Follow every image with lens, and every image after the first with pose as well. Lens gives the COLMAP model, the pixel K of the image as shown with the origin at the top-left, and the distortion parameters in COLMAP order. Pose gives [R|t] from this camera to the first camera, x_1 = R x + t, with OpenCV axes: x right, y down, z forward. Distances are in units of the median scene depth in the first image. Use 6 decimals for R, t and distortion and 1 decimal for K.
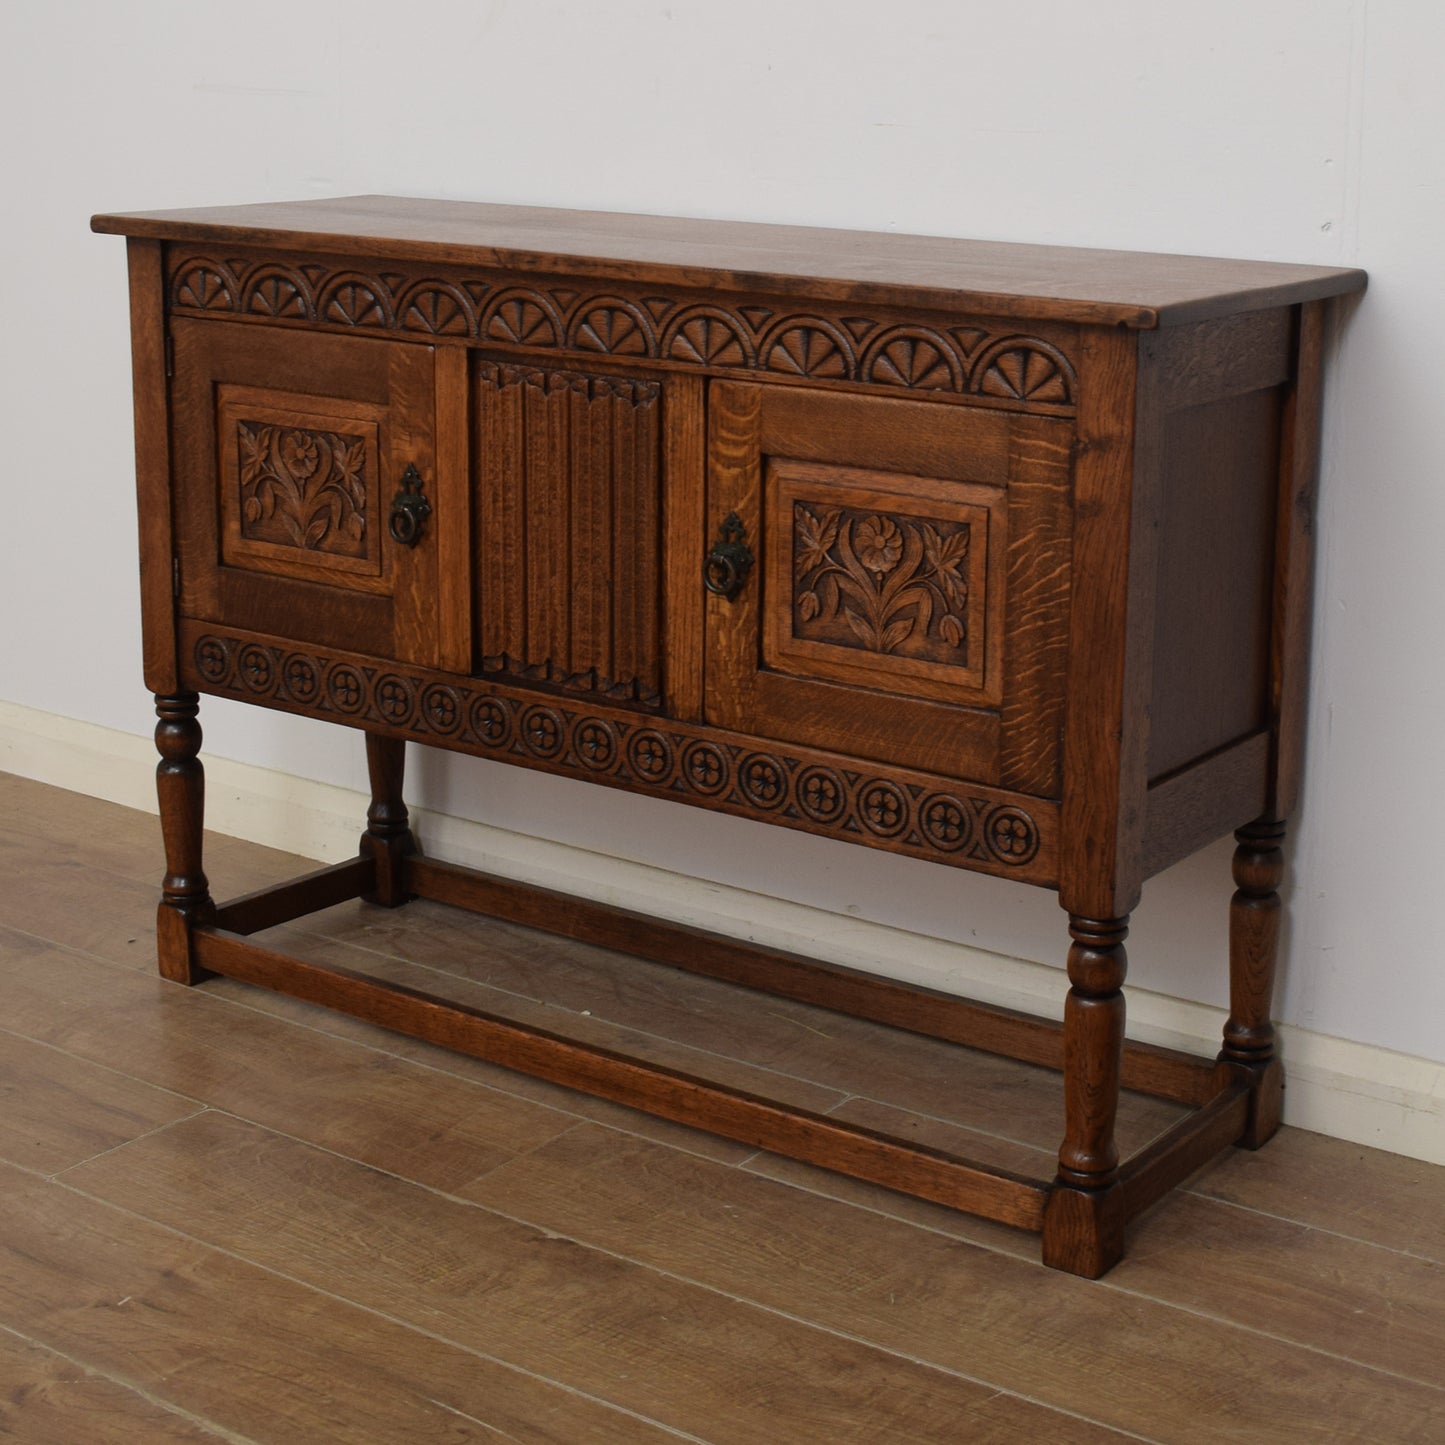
lens RADIAL K [[2601.3, 0, 791.3], [0, 2601.3, 577.9], [0, 0, 1]] dist [-0.074394, -0.107055]
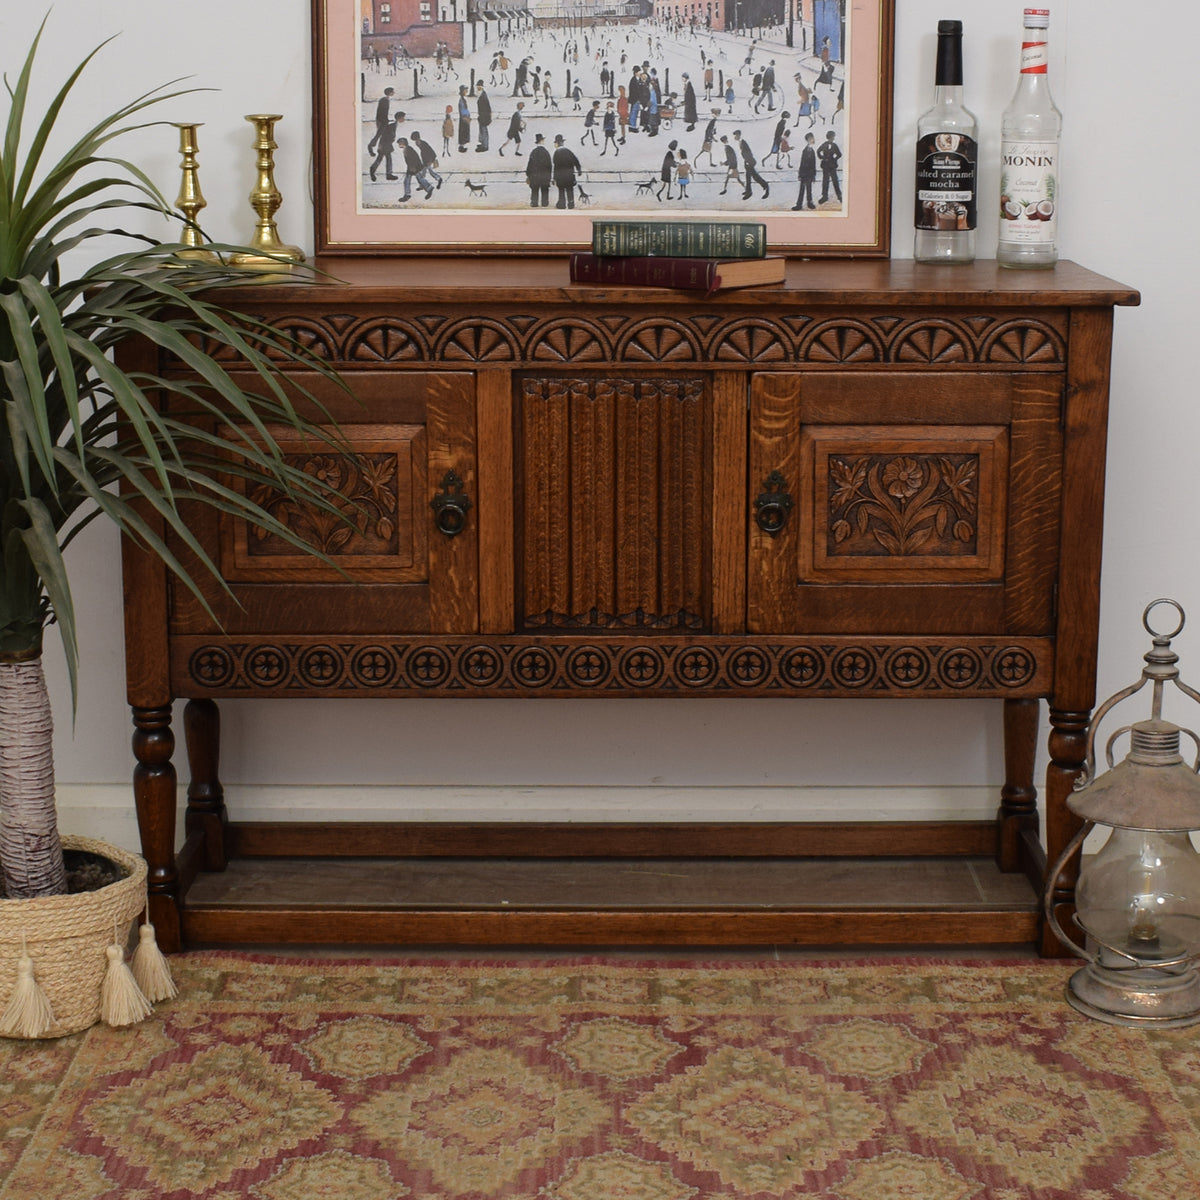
lens RADIAL K [[2315.2, 0, 632.3], [0, 2315.2, 525.5], [0, 0, 1]] dist [-0.071332, -0.102130]
pose [[0.815415, -0.128667, 0.564396, -0.748499], [0.134344, 0.990428, 0.031697, -0.044023], [-0.563072, 0.049977, 0.824895, 0.058624]]
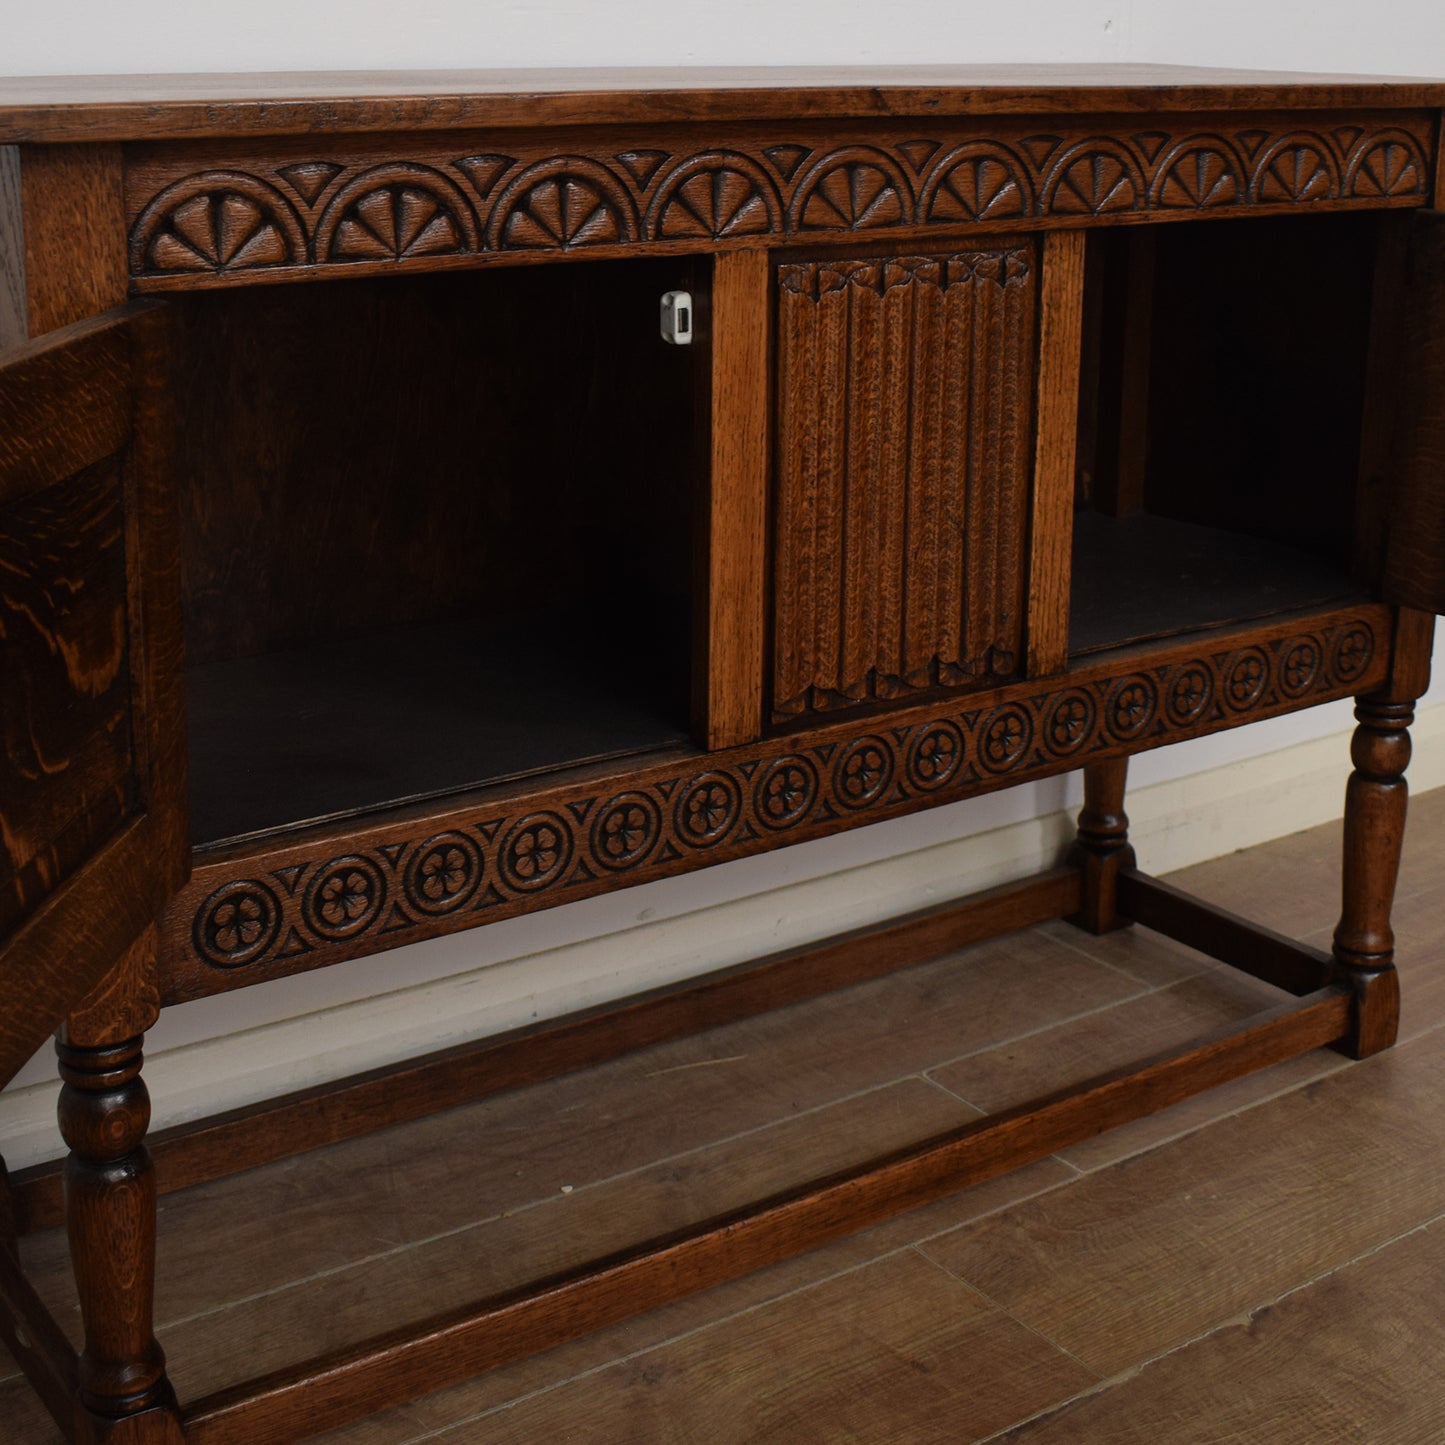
lens RADIAL K [[2219.6, 0, 720.0], [0, 2219.6, 497.7], [0, 0, 1]] dist [-0.113917, 0.072700]
pose [[0.338502, -0.220974, 0.914651, -0.687251], [0.196059, 0.967264, 0.161126, -0.126372], [-0.920314, 0.124784, 0.370745, 0.850988]]
